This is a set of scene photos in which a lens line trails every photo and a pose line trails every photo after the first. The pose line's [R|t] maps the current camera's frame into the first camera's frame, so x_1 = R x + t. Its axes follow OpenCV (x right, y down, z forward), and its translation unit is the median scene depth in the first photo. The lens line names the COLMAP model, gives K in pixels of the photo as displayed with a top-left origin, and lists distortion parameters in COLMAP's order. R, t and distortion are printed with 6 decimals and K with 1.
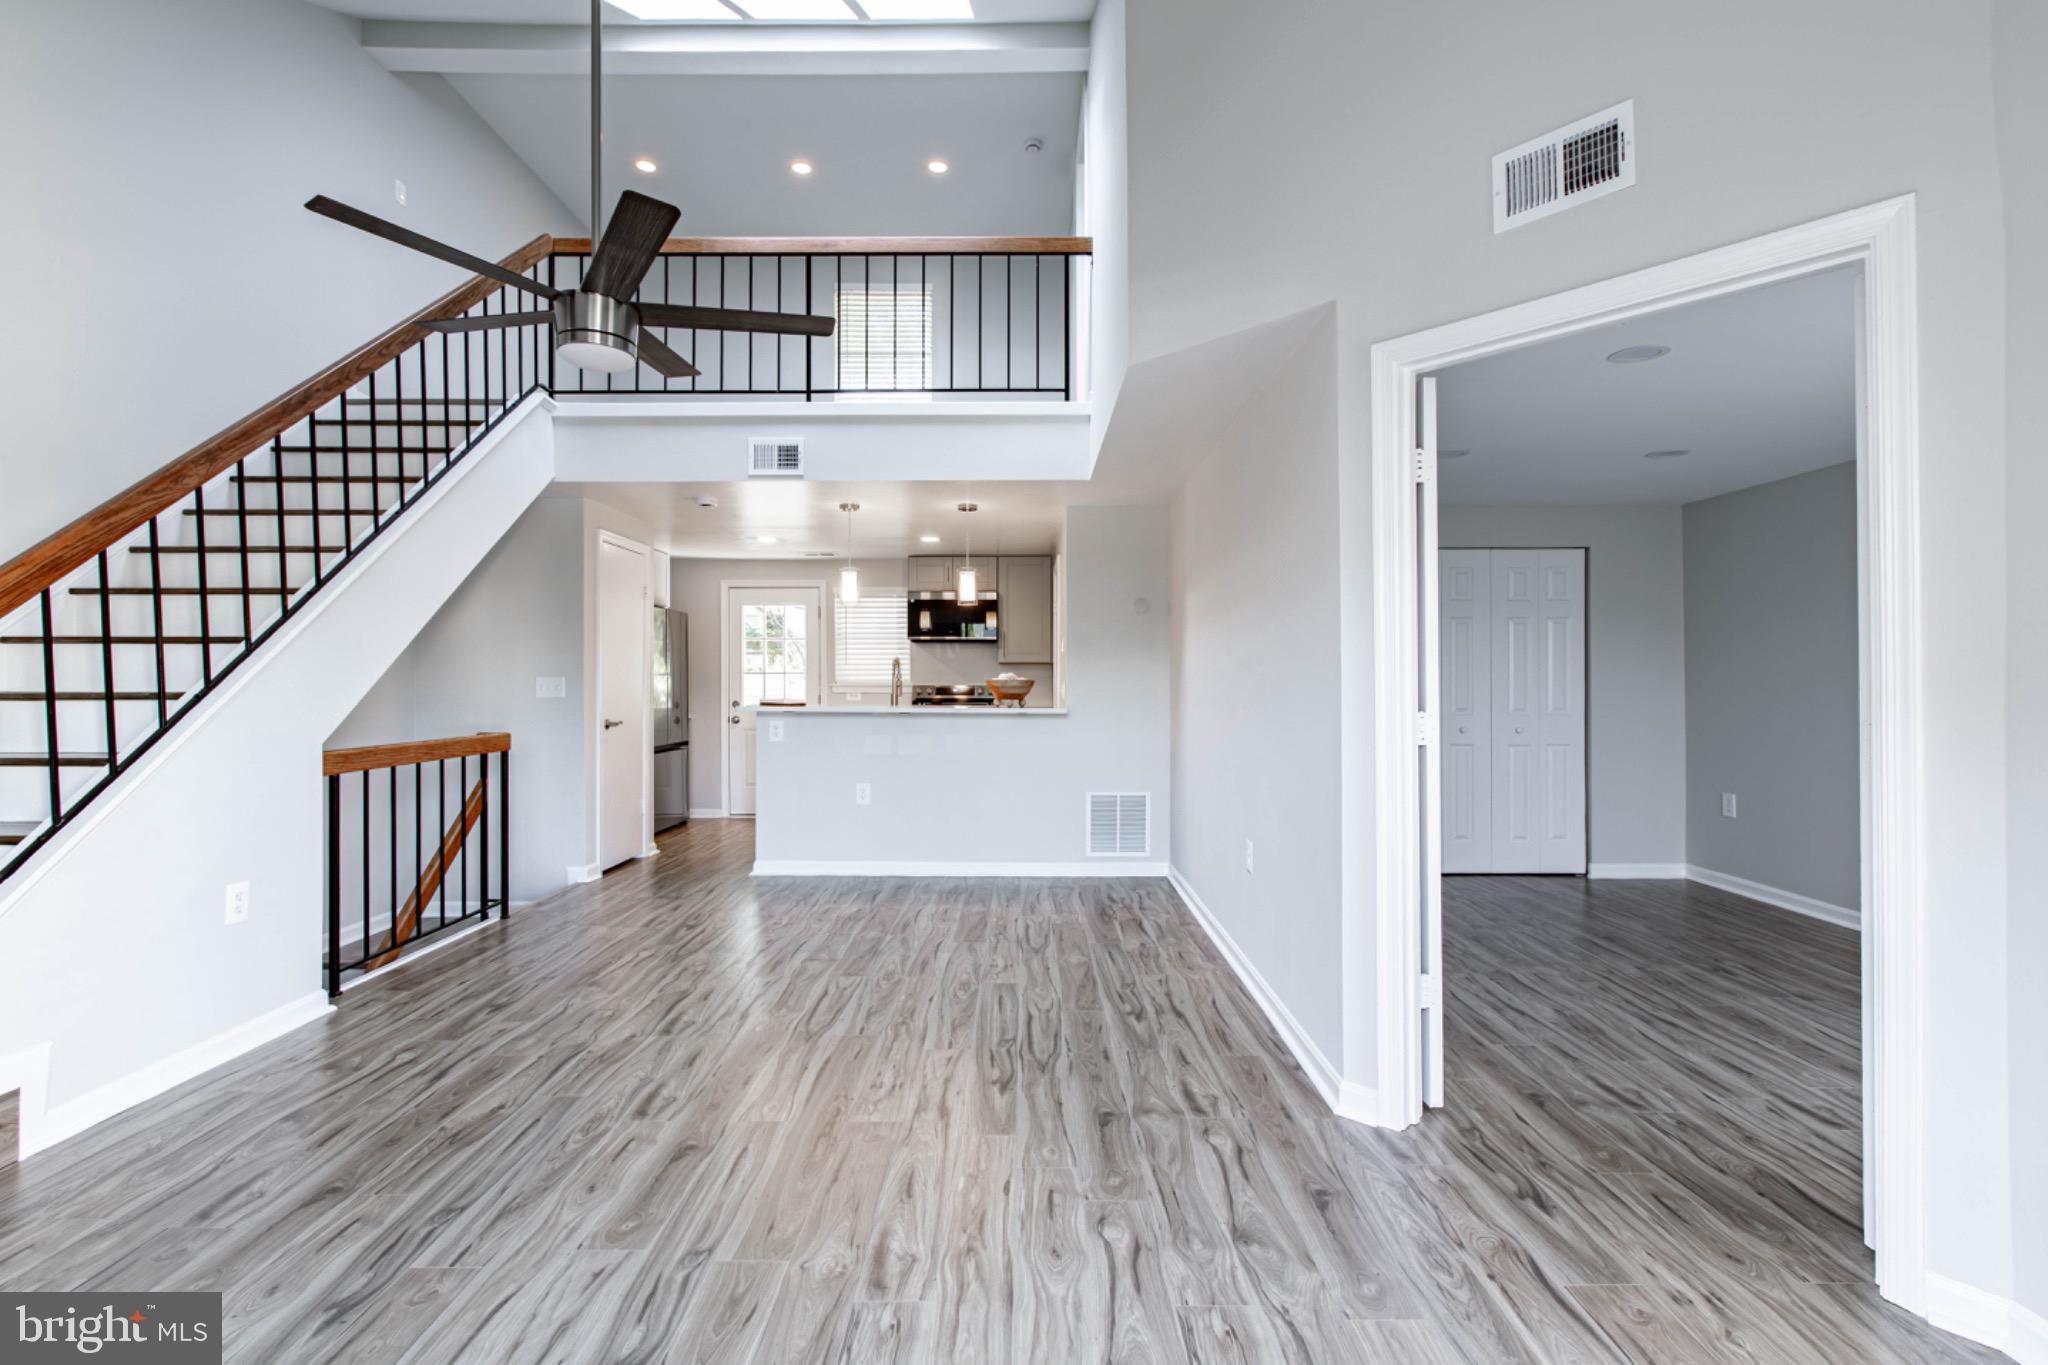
lens RADIAL K [[909.3, 0, 1020.9], [0, 909.3, 676.8], [0, 0, 1]] dist [0.001649, -0.000788]
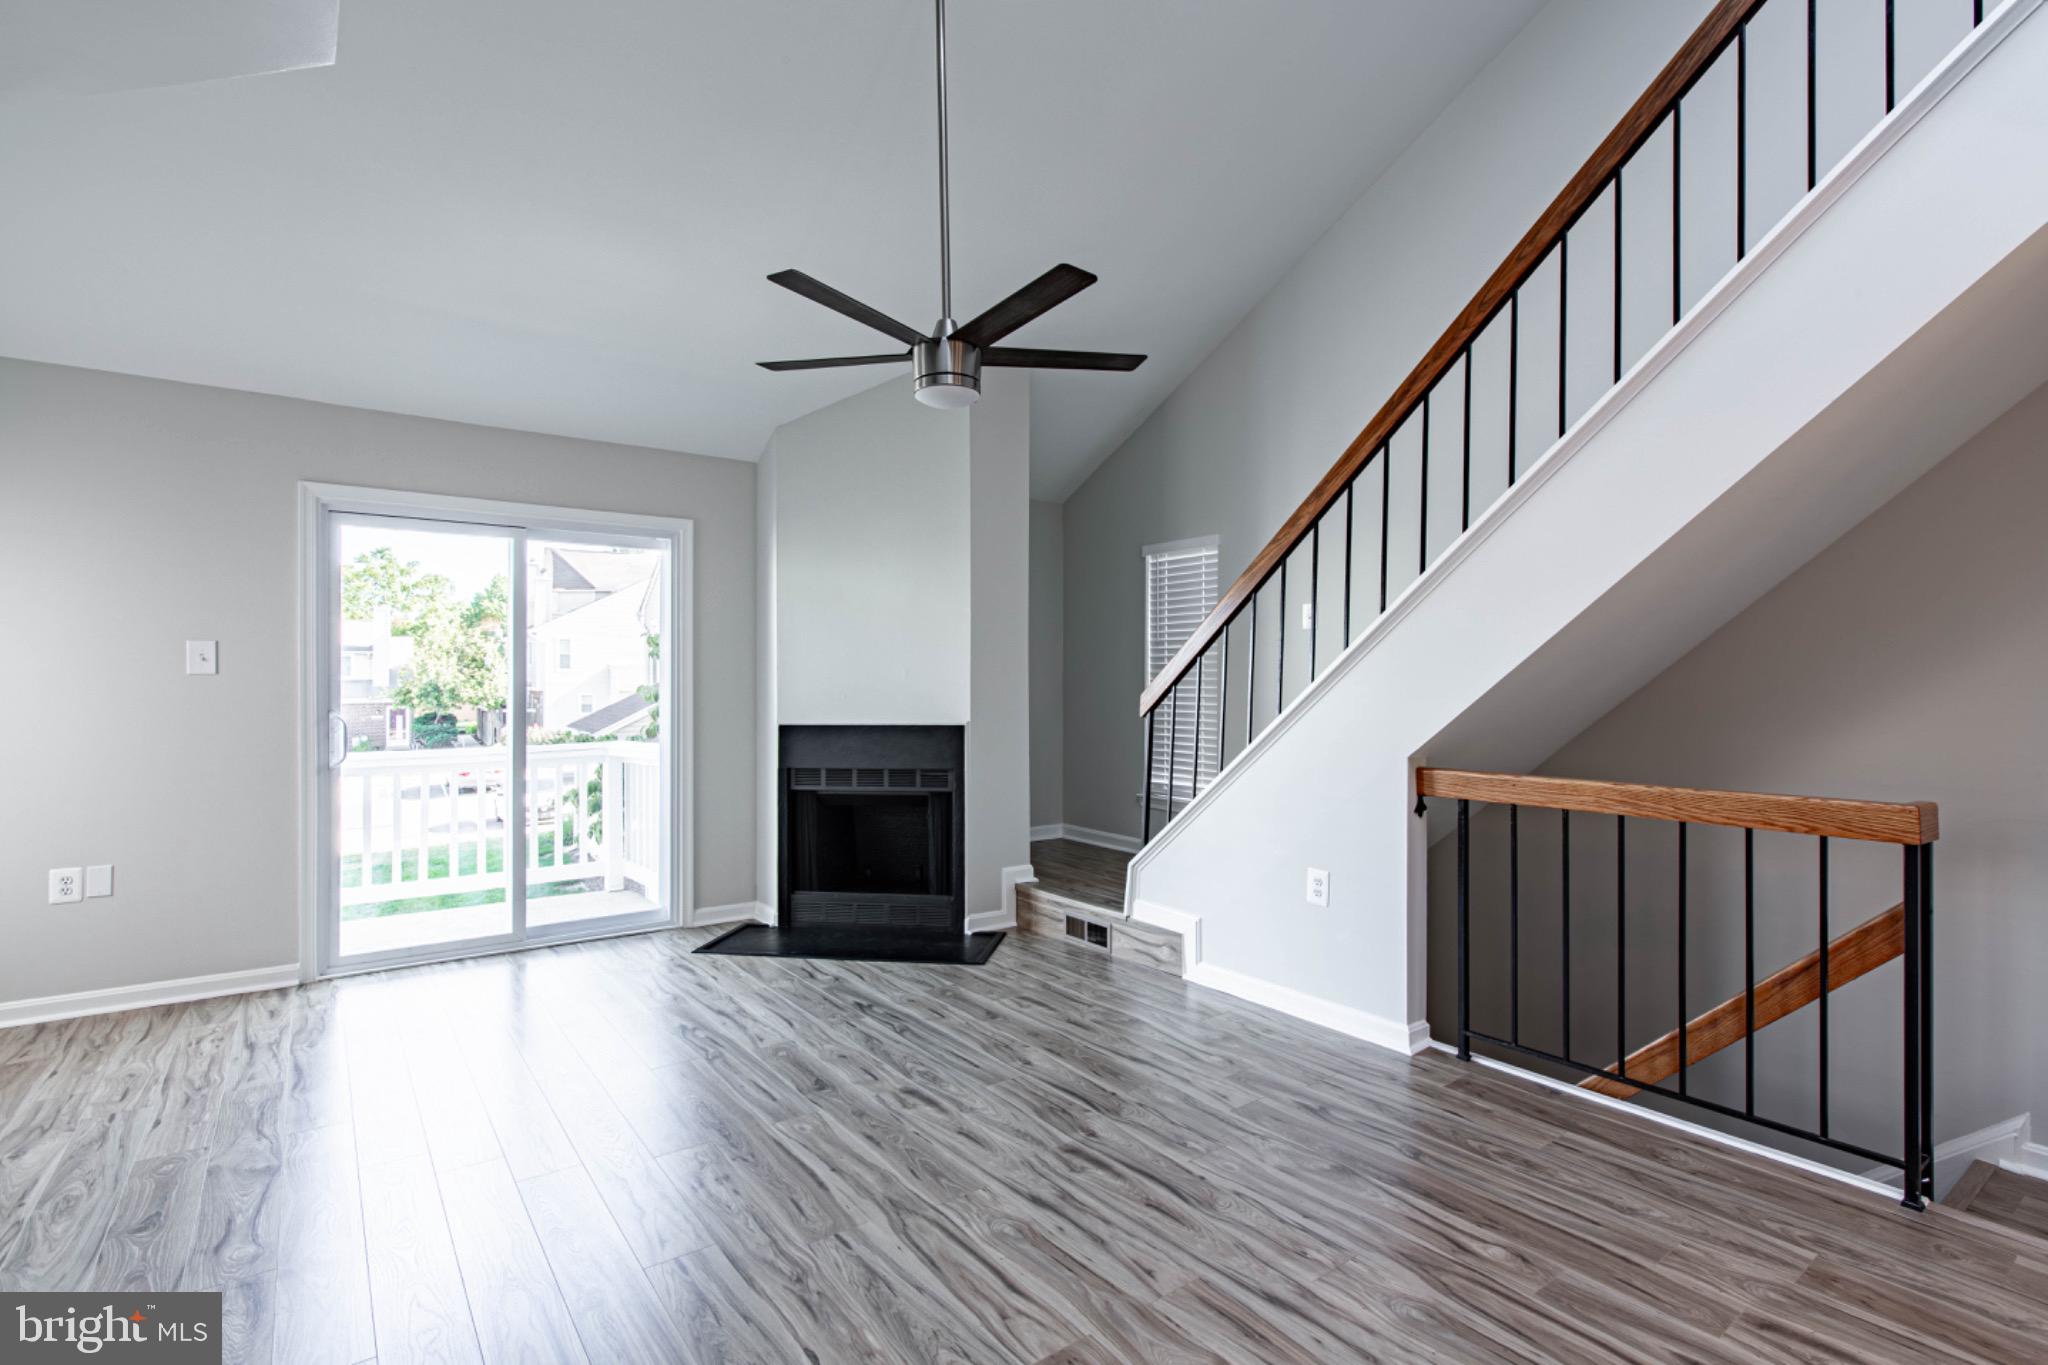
lens RADIAL K [[973.2, 0, 1020.1], [0, 973.2, 675.9], [0, 0, 1]] dist [-0.002098, -0.000098]
pose [[-0.804757, 0.000762, -0.593604, 0.139220], [0.004578, 0.999977, -0.004923, -0.005994], [0.593587, -0.006679, -0.804742, 1.729810]]
